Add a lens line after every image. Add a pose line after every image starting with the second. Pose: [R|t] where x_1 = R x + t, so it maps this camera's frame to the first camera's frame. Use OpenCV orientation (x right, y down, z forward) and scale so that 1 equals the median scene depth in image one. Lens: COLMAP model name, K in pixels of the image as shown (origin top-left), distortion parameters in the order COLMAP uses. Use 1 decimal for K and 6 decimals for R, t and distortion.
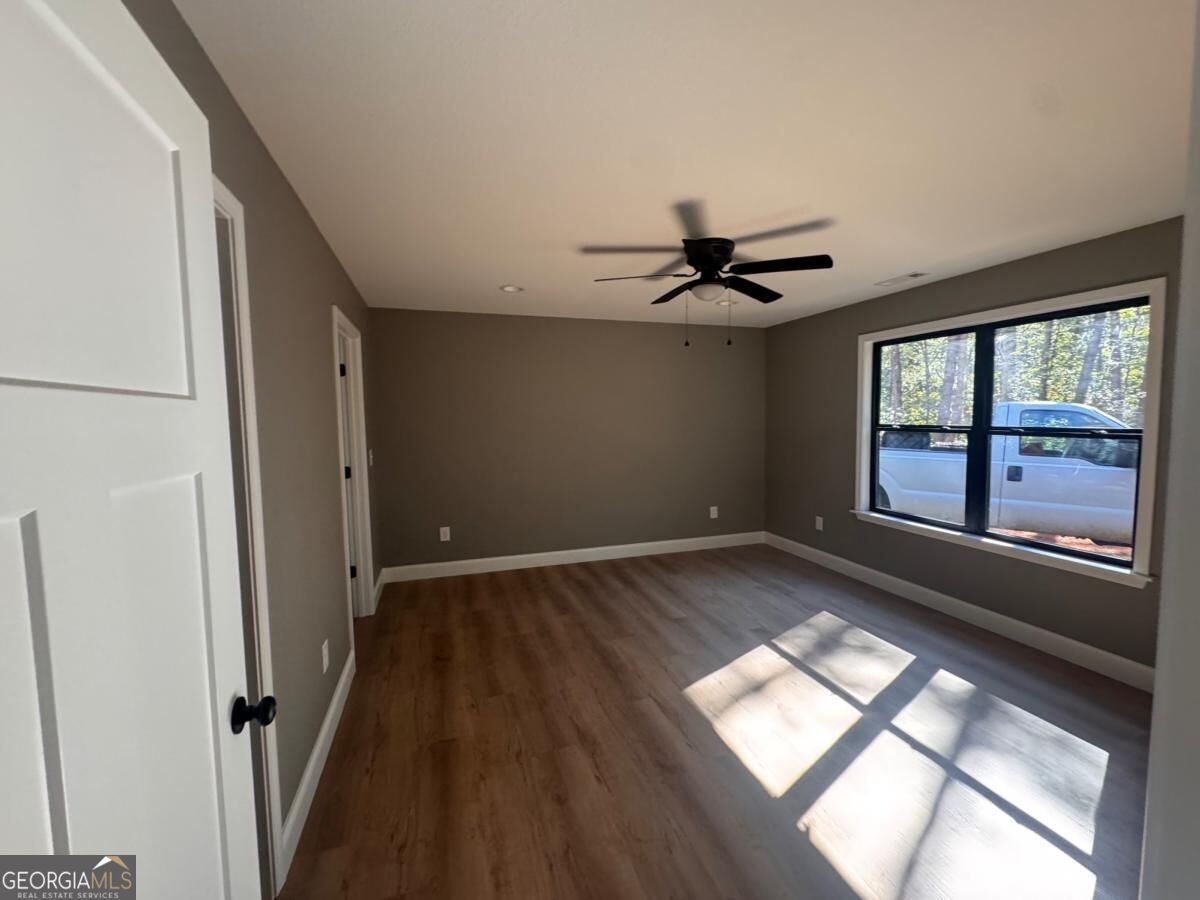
lens RADIAL K [[476.1, 0, 600.0], [0, 476.1, 450.0], [0, 0, 1]] dist [-0.001127, -0.000045]
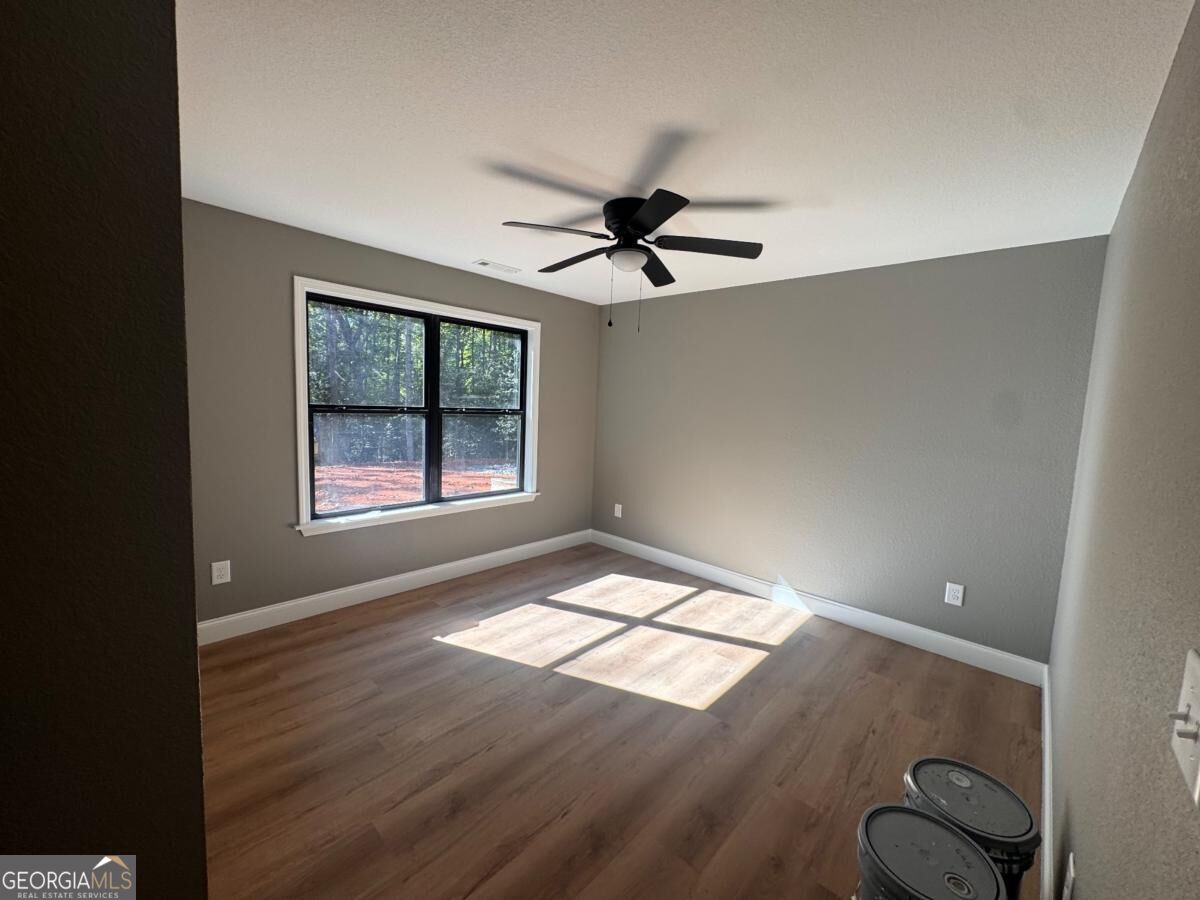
lens RADIAL K [[476.1, 0, 600.0], [0, 476.1, 450.0], [0, 0, 1]] dist [-0.001127, -0.000045]
pose [[-0.477794, -0.090857, 0.873761, -0.424541], [0.028592, 0.992502, 0.118839, -0.083046], [-0.878006, 0.081763, -0.471614, 1.366249]]
